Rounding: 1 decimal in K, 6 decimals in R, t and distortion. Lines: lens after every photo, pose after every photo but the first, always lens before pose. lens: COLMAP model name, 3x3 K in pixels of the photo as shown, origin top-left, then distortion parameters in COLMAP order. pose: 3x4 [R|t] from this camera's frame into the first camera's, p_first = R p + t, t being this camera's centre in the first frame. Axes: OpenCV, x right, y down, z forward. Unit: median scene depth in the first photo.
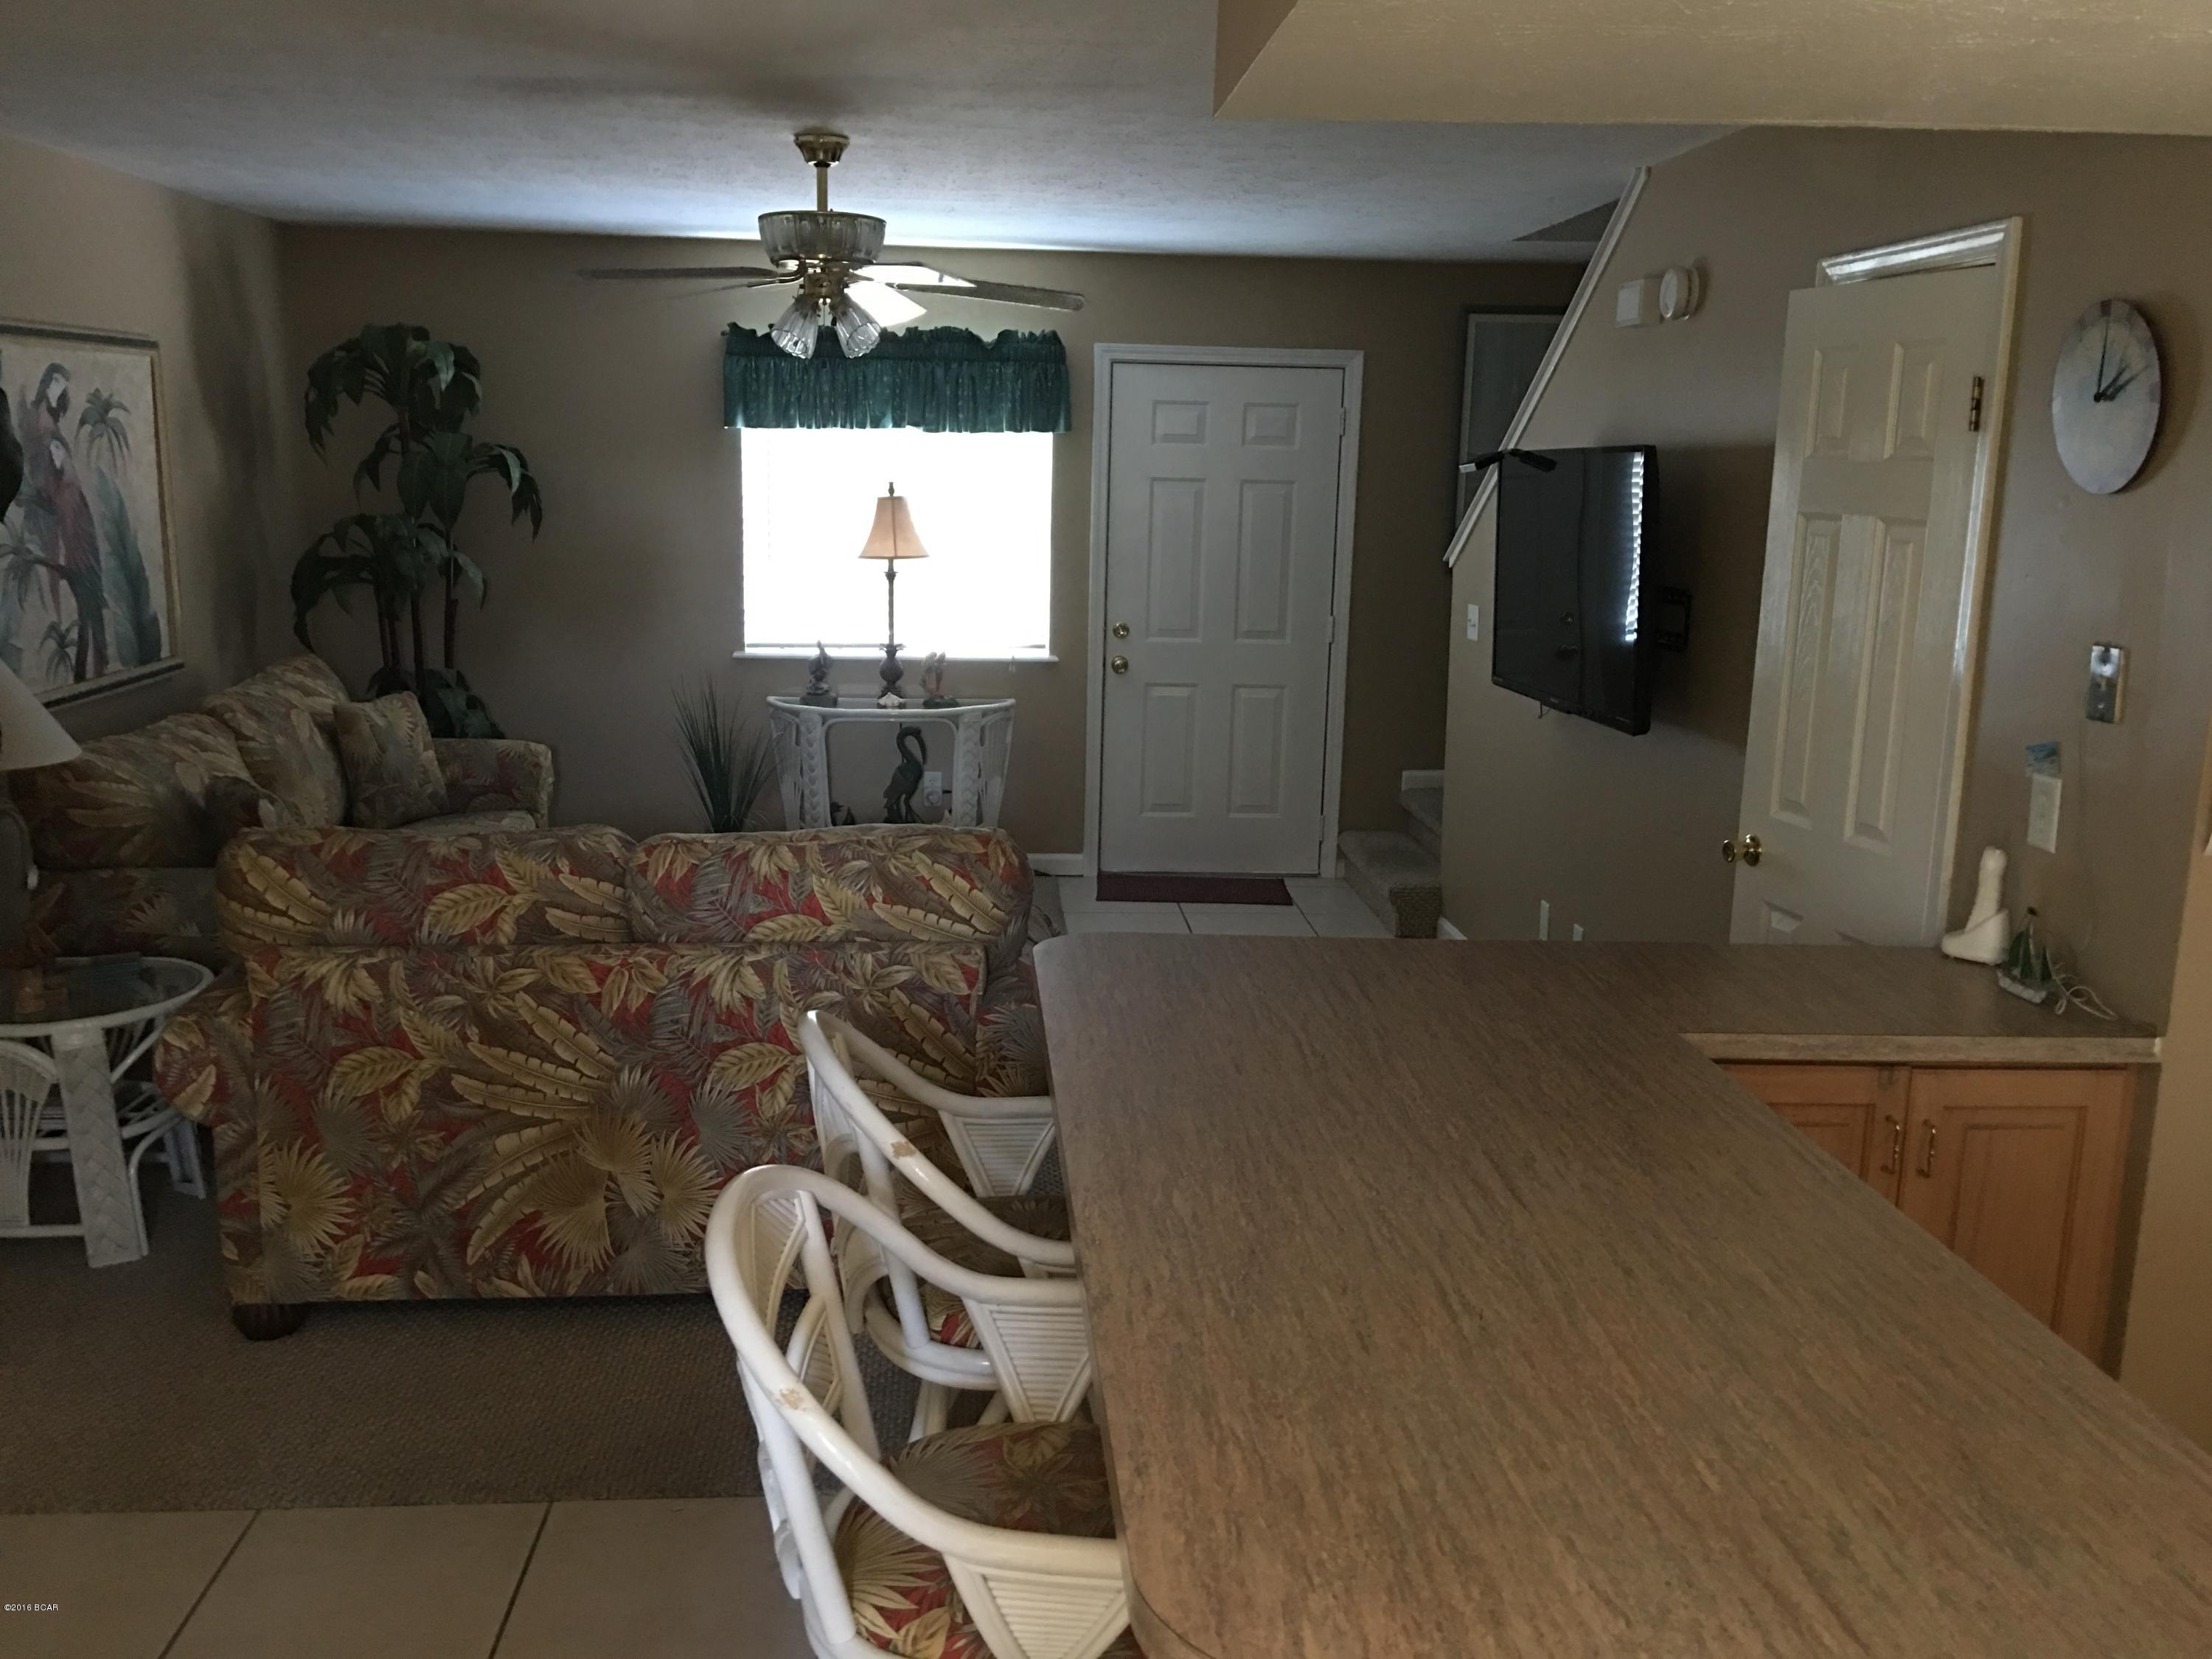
lens RADIAL K [[1857.9, 0, 1101.9], [0, 1857.9, 814.9], [0, 0, 1]] dist [0.088337, -0.158721]
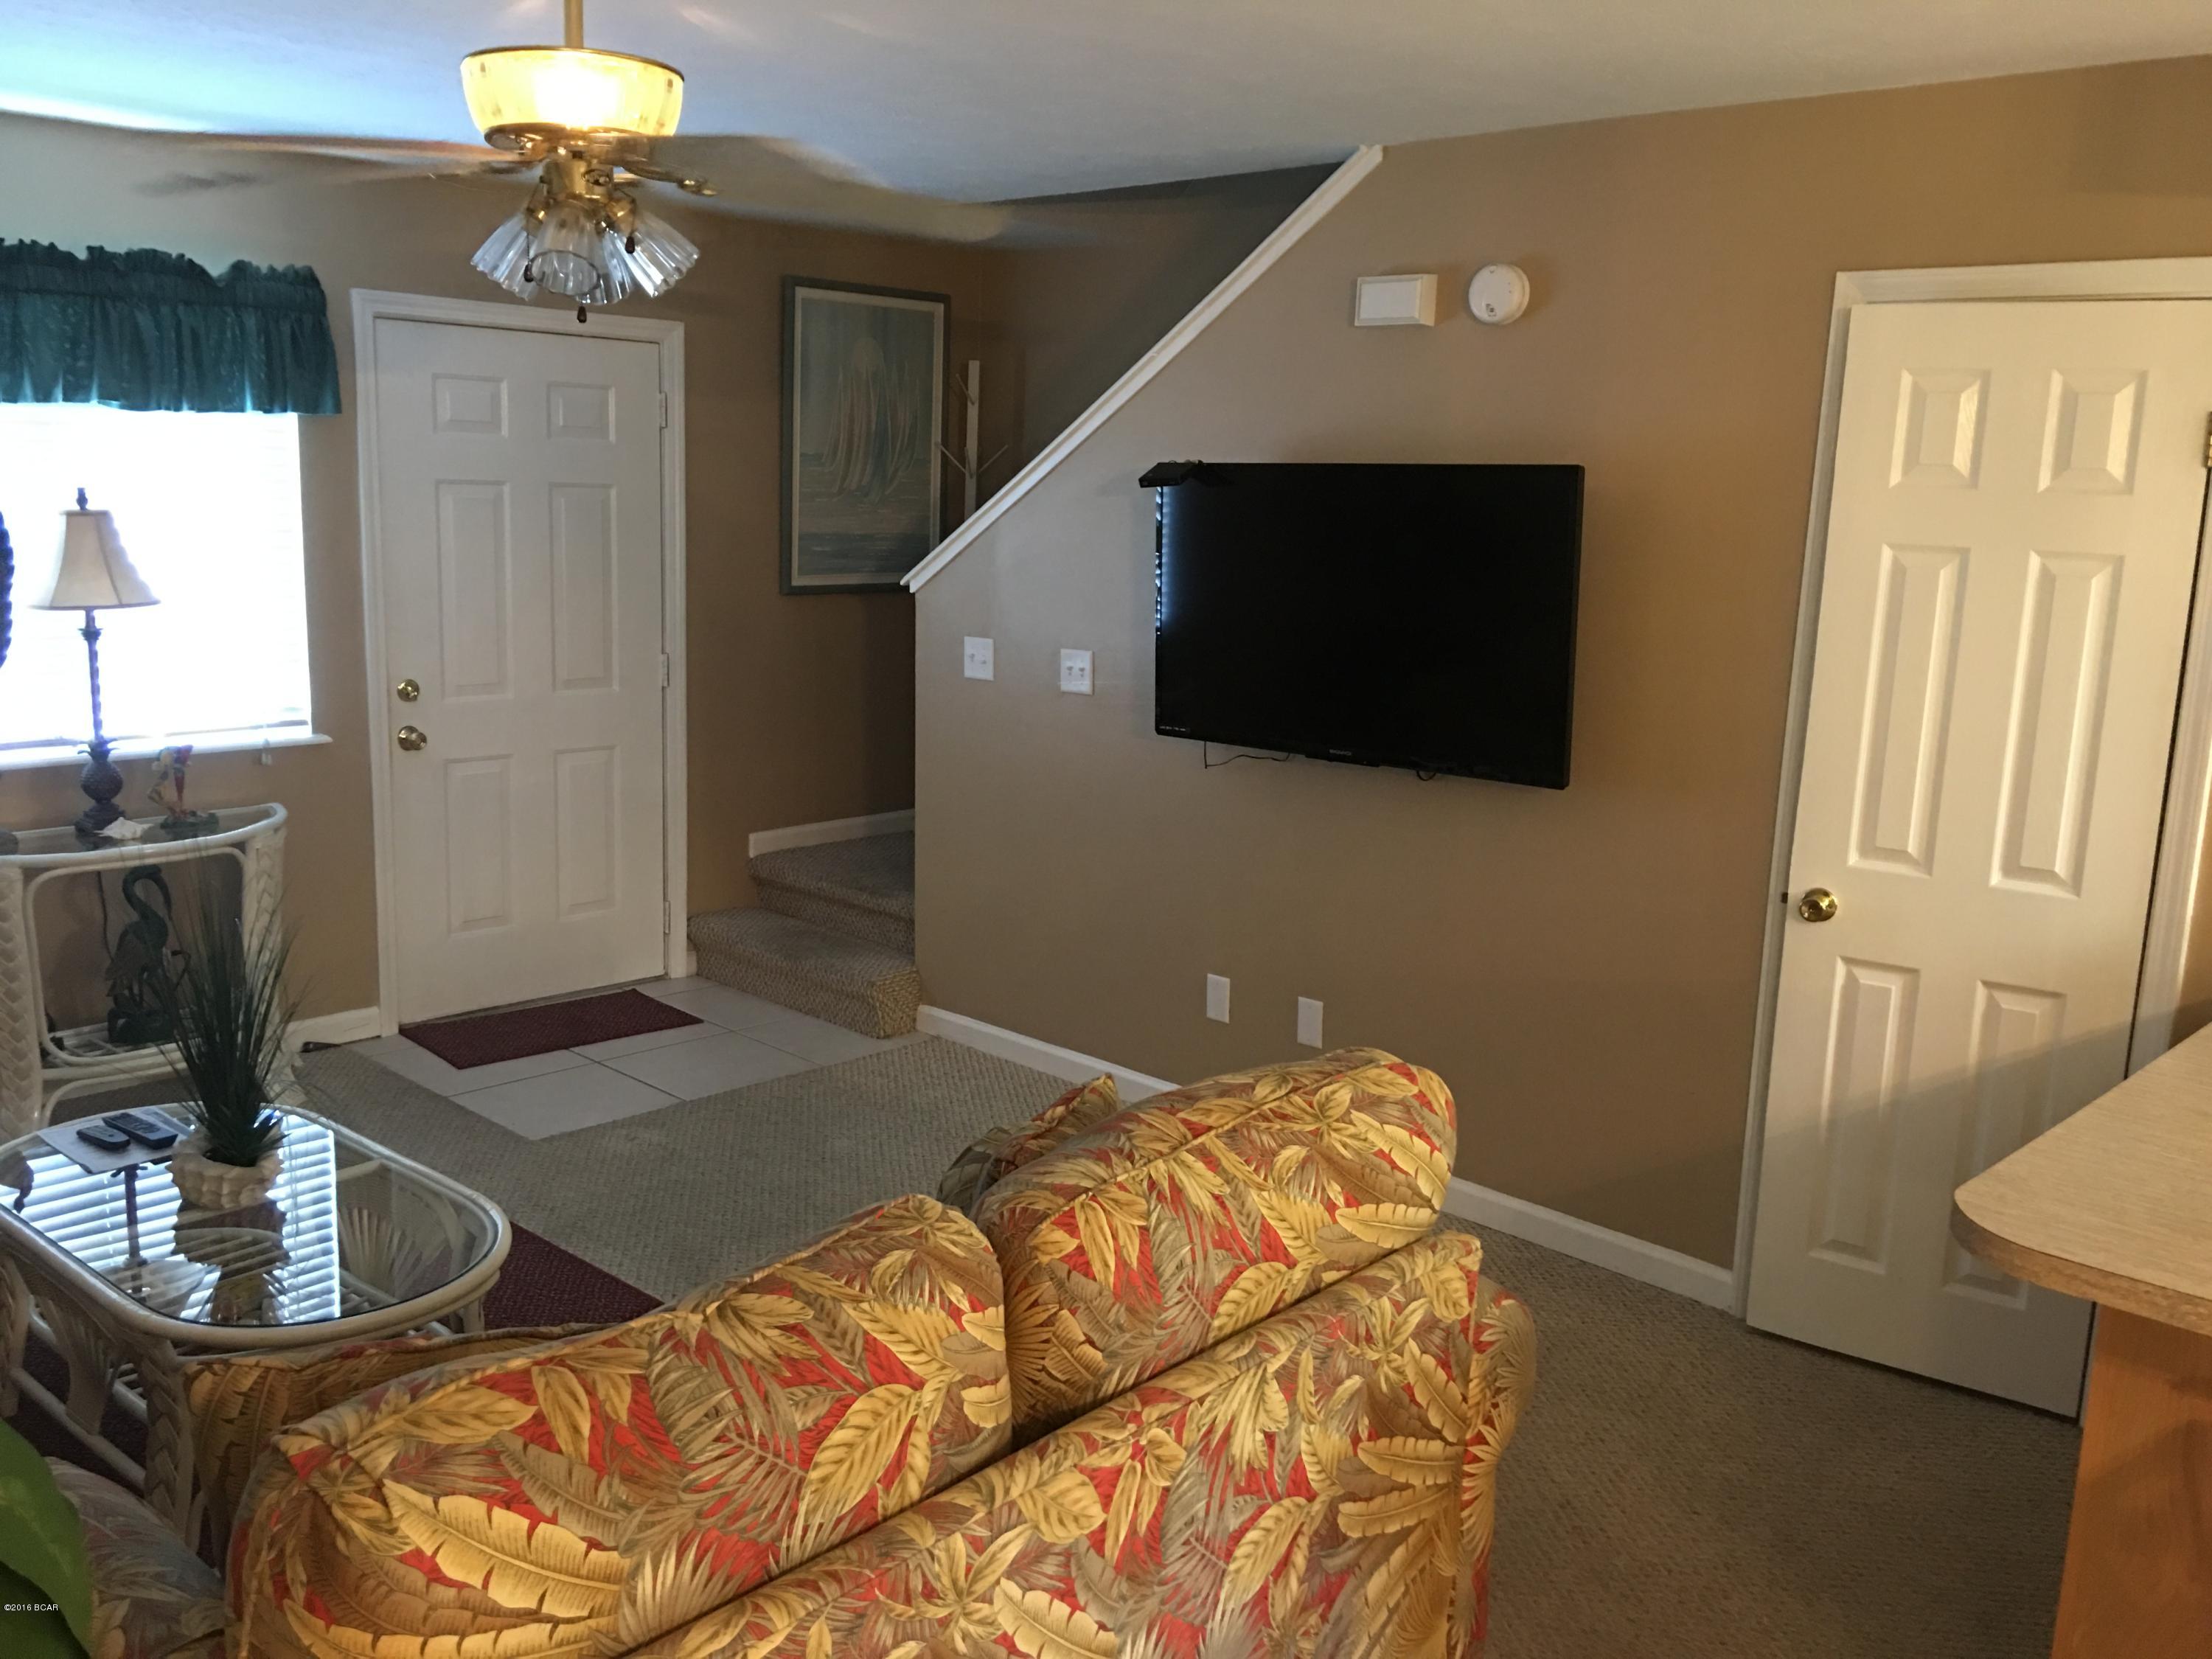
lens RADIAL K [[1857.9, 0, 1101.9], [0, 1857.9, 814.9], [0, 0, 1]] dist [0.088337, -0.158721]
pose [[0.741432, -0.118647, 0.660456, -0.306303], [0.112178, 0.992309, 0.052331, -0.066225], [-0.661585, 0.035289, 0.749039, 0.312303]]
